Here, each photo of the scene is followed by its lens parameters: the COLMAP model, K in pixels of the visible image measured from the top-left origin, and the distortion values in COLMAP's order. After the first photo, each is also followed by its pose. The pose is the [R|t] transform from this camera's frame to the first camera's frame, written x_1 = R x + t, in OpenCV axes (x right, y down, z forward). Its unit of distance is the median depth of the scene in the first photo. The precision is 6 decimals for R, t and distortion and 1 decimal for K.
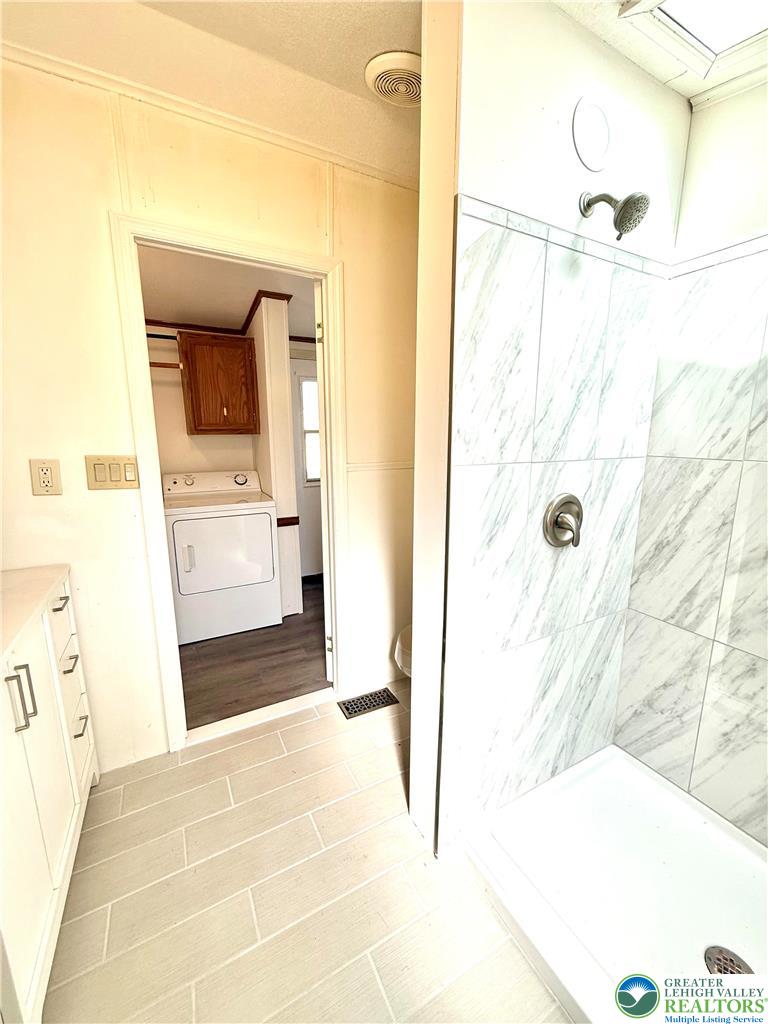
lens RADIAL K [[414.9, 0, 387.4], [0, 414.9, 510.1], [0, 0, 1]] dist [-0.010278, 0.000000]
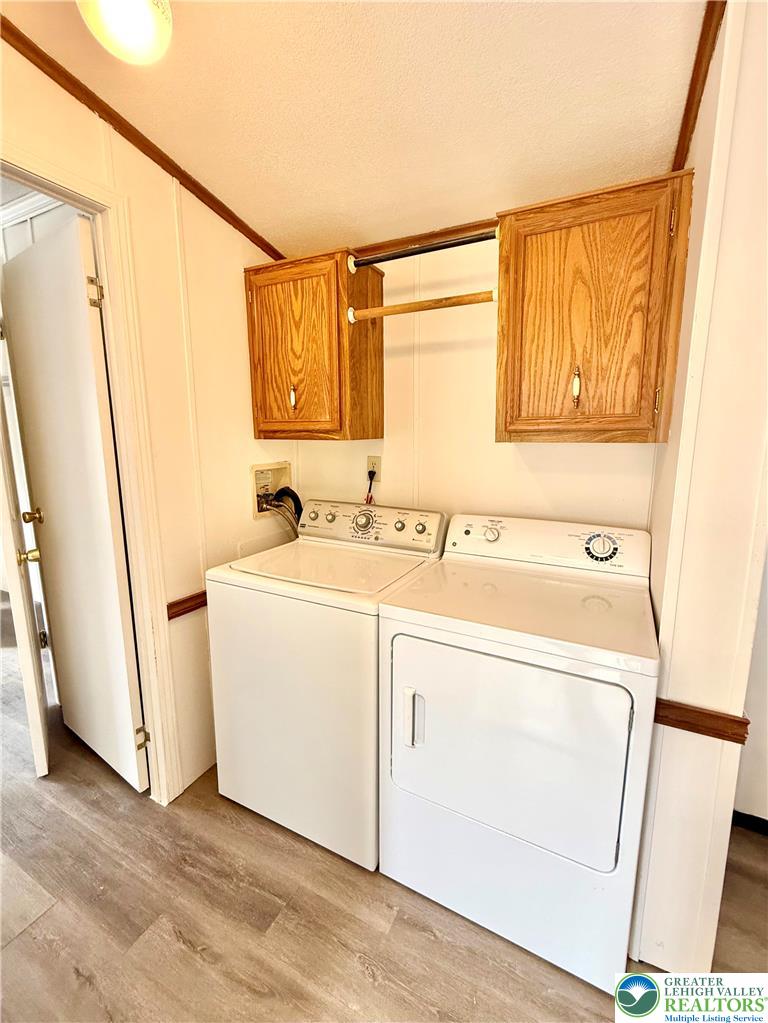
lens RADIAL K [[442.9, 0, 385.5], [0, 442.9, 509.1], [0, 0, 1]] dist [-0.000353, -0.000206]
pose [[0.573218, 0.139805, -0.807388, -0.126924], [-0.152363, 0.986339, 0.062618, -0.114717], [0.805113, 0.087122, 0.586688, 0.588870]]
